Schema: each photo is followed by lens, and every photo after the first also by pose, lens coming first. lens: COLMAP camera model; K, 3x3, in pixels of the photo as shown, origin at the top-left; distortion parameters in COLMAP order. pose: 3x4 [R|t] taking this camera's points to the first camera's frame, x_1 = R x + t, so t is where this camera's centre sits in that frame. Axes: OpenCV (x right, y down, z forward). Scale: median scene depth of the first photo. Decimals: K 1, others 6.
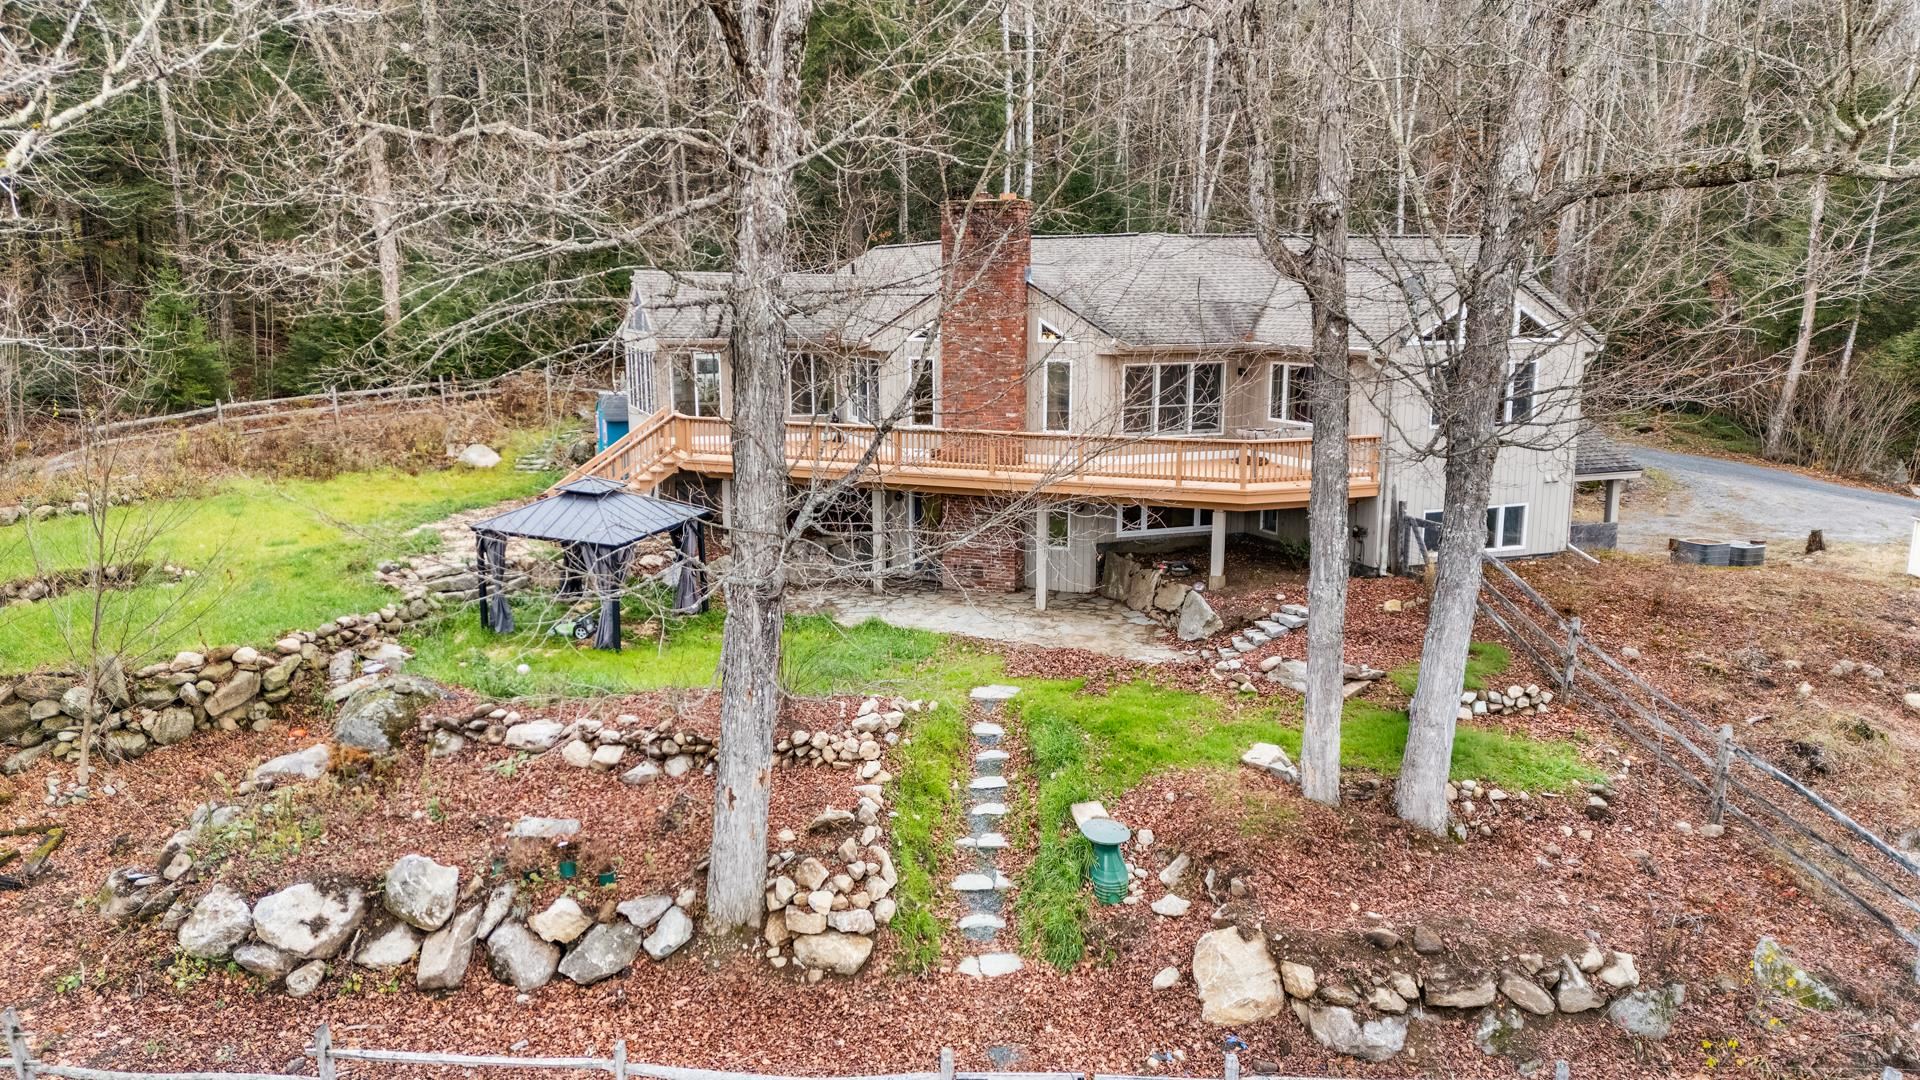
lens RADIAL K [[1445.2, 0, 960.0], [0, 1445.2, 540.0], [0, 0, 1]] dist [0.141297, -0.152601]
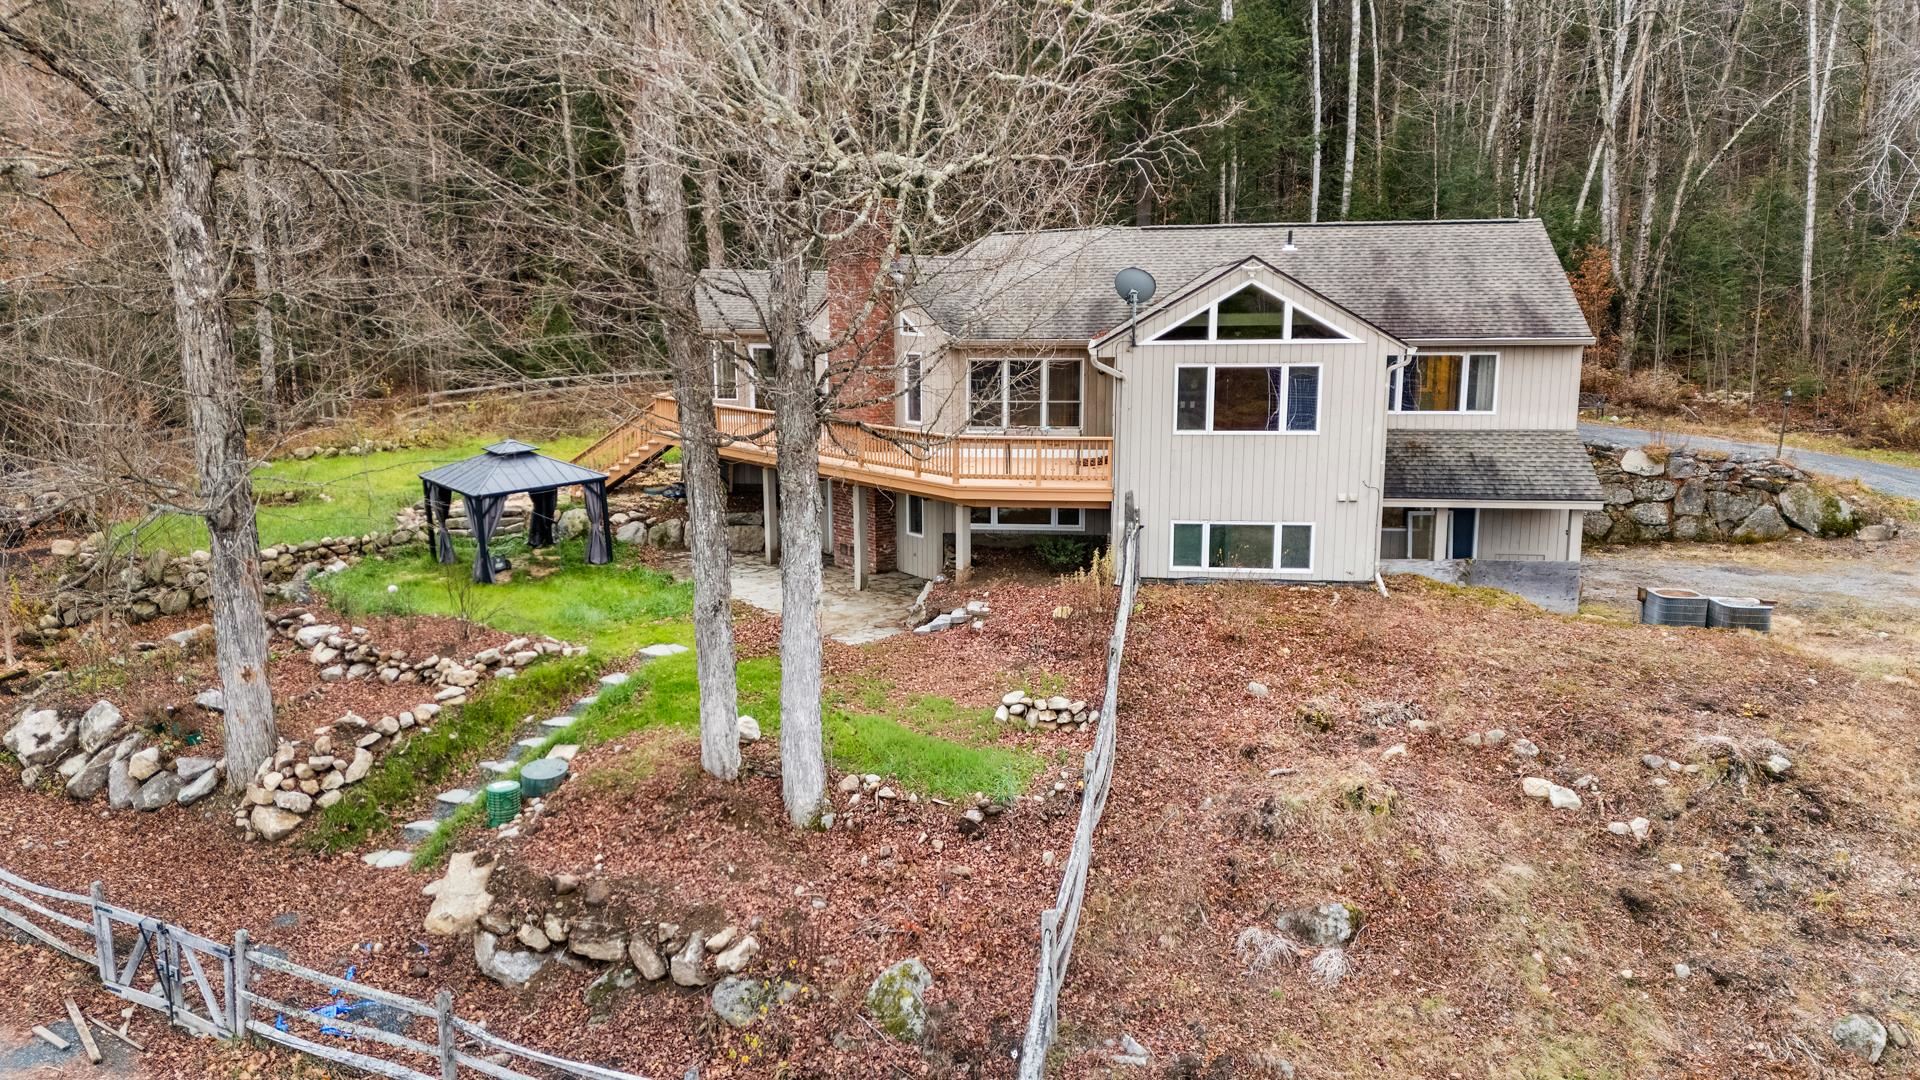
lens RADIAL K [[1415.2, 0, 936.4], [0, 1415.2, 543.3], [0, 0, 1]] dist [0.144006, -0.140850]
pose [[0.876332, 0.082120, -0.474656, 0.943549], [-0.078226, 0.996543, 0.027988, -0.029699], [0.475313, 0.012603, 0.879726, 0.180143]]
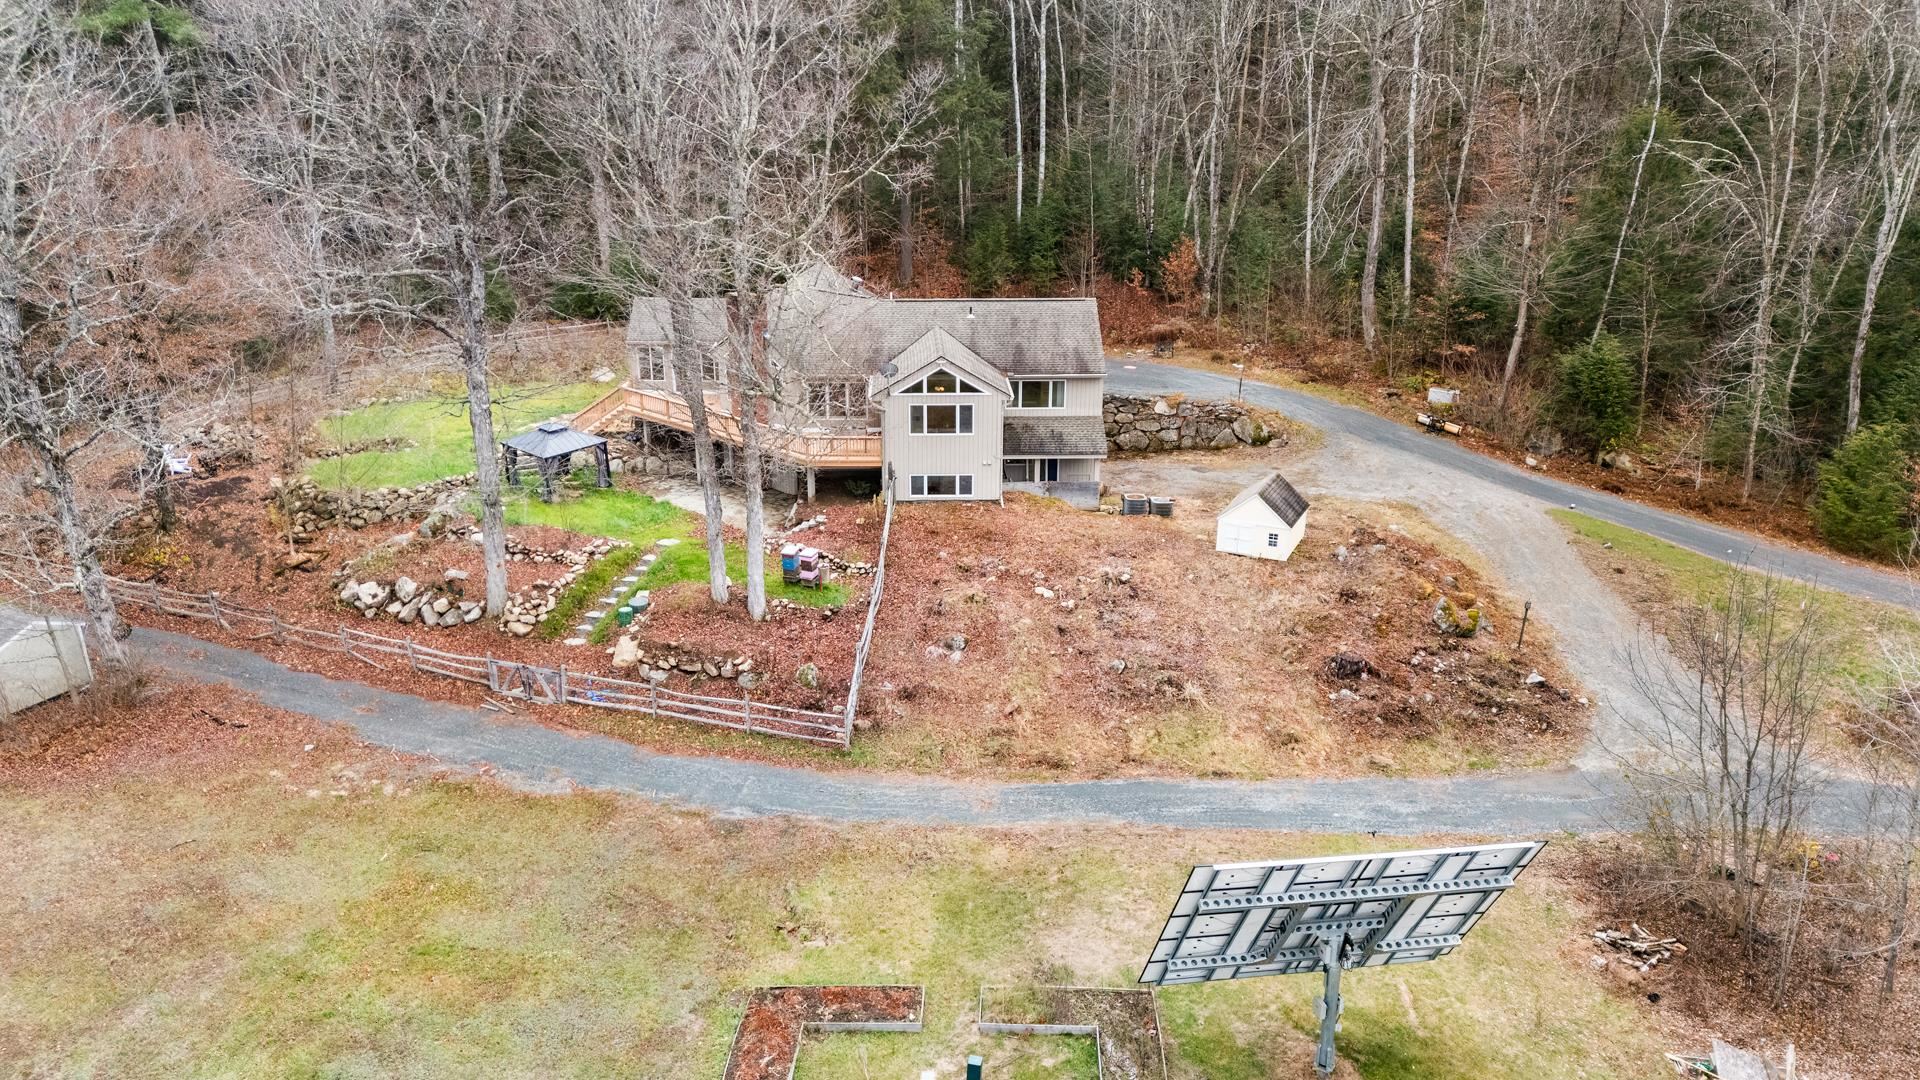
lens RADIAL K [[1445.2, 0, 960.0], [0, 1445.2, 540.0], [0, 0, 1]] dist [0.141297, -0.152601]
pose [[0.941867, 0.111365, -0.316992, 1.568274], [-0.064119, 0.985708, 0.155781, -0.377745], [0.329810, -0.126400, 0.935547, -1.329664]]
